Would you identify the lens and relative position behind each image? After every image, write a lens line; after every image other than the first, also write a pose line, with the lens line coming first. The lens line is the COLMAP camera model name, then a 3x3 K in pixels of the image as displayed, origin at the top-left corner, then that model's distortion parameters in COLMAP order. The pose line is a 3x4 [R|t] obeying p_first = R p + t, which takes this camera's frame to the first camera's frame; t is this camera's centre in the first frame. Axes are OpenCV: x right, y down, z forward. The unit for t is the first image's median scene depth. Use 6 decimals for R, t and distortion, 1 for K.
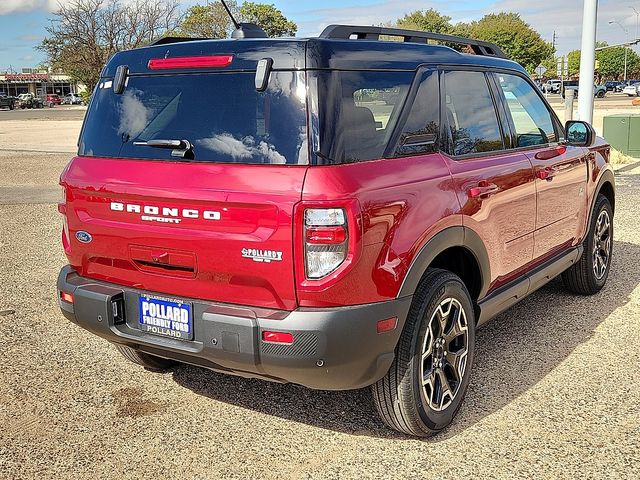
lens RADIAL K [[825.0, 0, 320.0], [0, 825.0, 240.0], [0, 0, 1]] dist [0.008208, 0.012605]
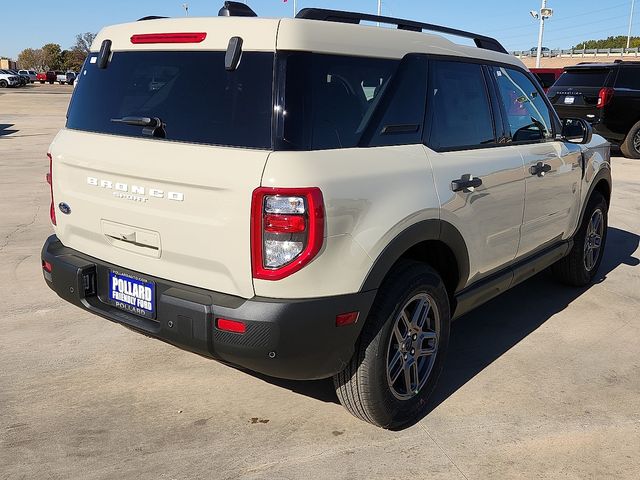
lens RADIAL K [[671.4, 0, 320.0], [0, 671.4, 240.0], [0, 0, 1]] dist [0.000021, -0.002256]
pose [[0.995006, 0.062645, -0.077710, 0.101329], [-0.058730, 0.996935, 0.051683, -0.028184], [0.080709, -0.046861, 0.995635, 0.206402]]
